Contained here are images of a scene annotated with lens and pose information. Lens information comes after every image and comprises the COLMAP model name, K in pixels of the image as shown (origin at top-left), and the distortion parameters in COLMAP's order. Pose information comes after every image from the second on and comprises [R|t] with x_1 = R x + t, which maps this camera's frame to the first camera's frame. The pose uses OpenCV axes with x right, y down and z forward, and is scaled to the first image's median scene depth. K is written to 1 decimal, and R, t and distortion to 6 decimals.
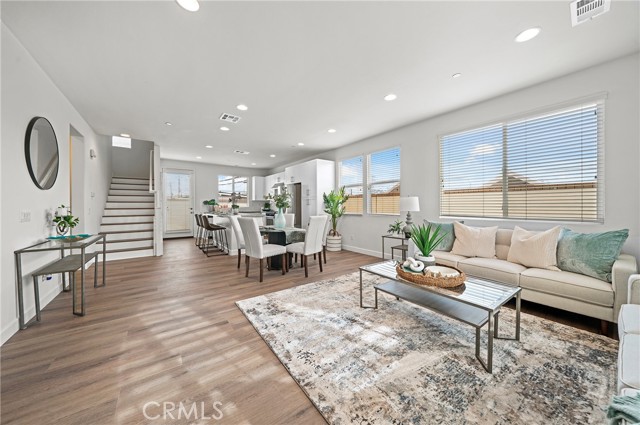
lens RADIAL K [[217.5, 0, 318.8], [0, 217.5, 206.1], [0, 0, 1]] dist [-0.006403, -0.001073]
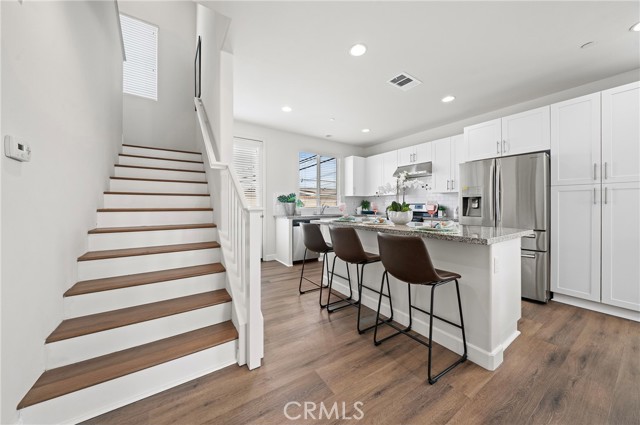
lens RADIAL K [[217.5, 0, 316.8], [0, 217.5, 205.0], [0, 0, 1]] dist [-0.006403, -0.001073]
pose [[0.997885, 0.007027, -0.064621, -0.567512], [-0.007288, 0.999966, -0.003801, 0.002325], [0.064592, 0.004264, 0.997903, 0.628403]]
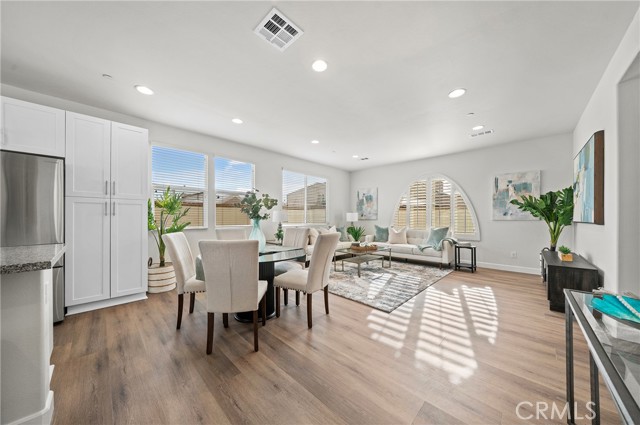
lens RADIAL K [[217.5, 0, 316.3], [0, 217.5, 217.0], [0, 0, 1]] dist [-0.006403, -0.001073]
pose [[-0.161288, 0.007371, 0.986880, -0.613018], [0.001942, 0.999973, -0.007151, 0.002737], [-0.986905, 0.000763, -0.161298, 0.688970]]
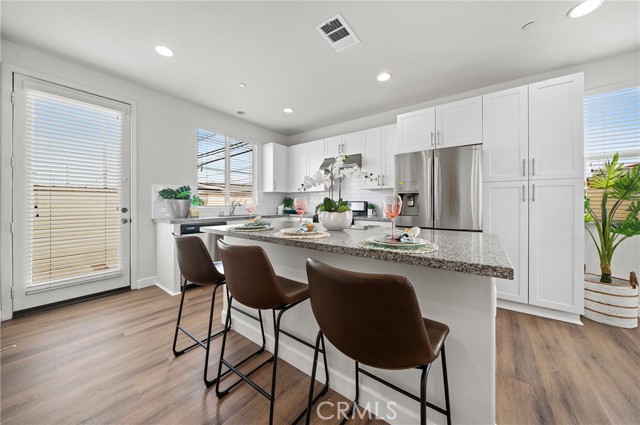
lens RADIAL K [[217.5, 0, 317.0], [0, 217.5, 203.2], [0, 0, 1]] dist [-0.006403, -0.001073]
pose [[0.960697, 0.006542, 0.277521, -0.535199], [-0.005266, 0.999972, -0.005340, 0.002169], [-0.277548, 0.003668, 0.960705, 0.799867]]
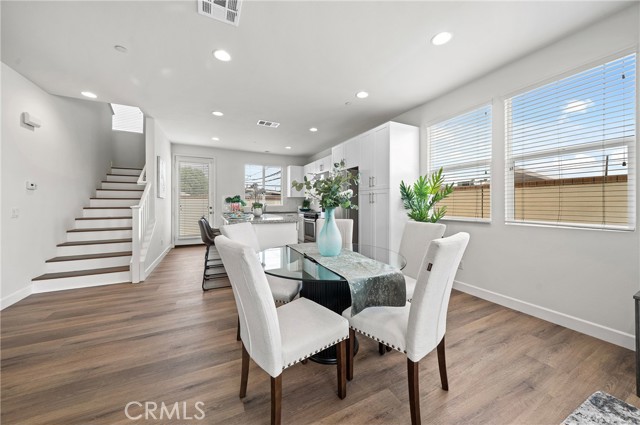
lens RADIAL K [[217.5, 0, 320.7], [0, 217.5, 203.1], [0, 0, 1]] dist [-0.006403, -0.001073]
pose [[0.984825, 0.001782, -0.173539, -0.089116], [-0.002778, 0.999981, -0.005496, -0.001400], [0.173526, 0.005894, 0.984812, 0.420266]]
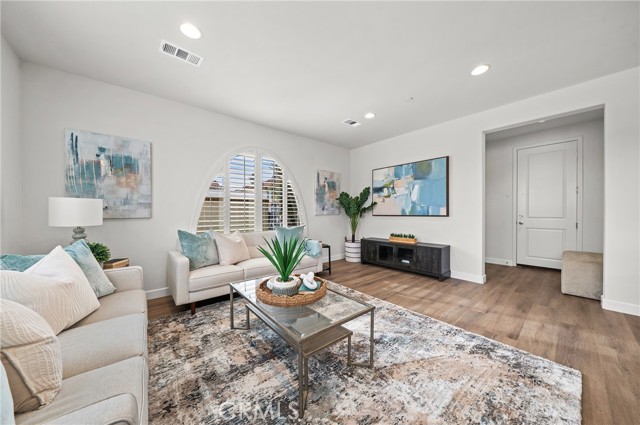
lens RADIAL K [[217.5, 0, 314.3], [0, 217.5, 215.2], [0, 0, 1]] dist [-0.006403, -0.001073]
pose [[-0.998105, 0.007716, -0.061047, 0.176765], [0.006653, 0.999823, 0.017594, -0.003940], [0.061172, 0.017154, -0.997980, 0.699939]]
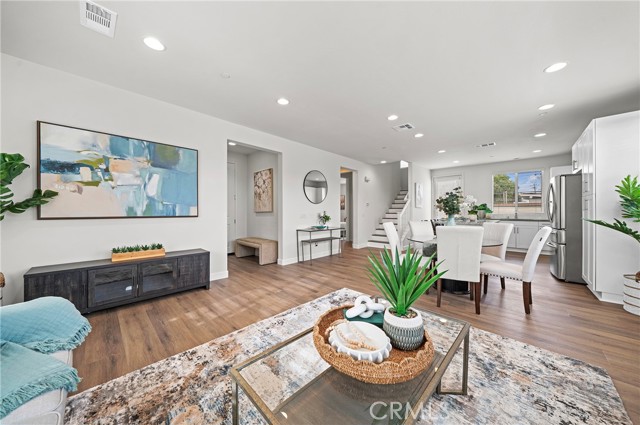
lens RADIAL K [[217.5, 0, 320.8], [0, 217.5, 212.3], [0, 0, 1]] dist [-0.006403, -0.001073]
pose [[0.177448, 0.007514, -0.984101, 0.377560], [-0.002370, 0.999971, 0.007208, -0.002575], [0.984127, 0.001054, 0.177461, 0.290491]]
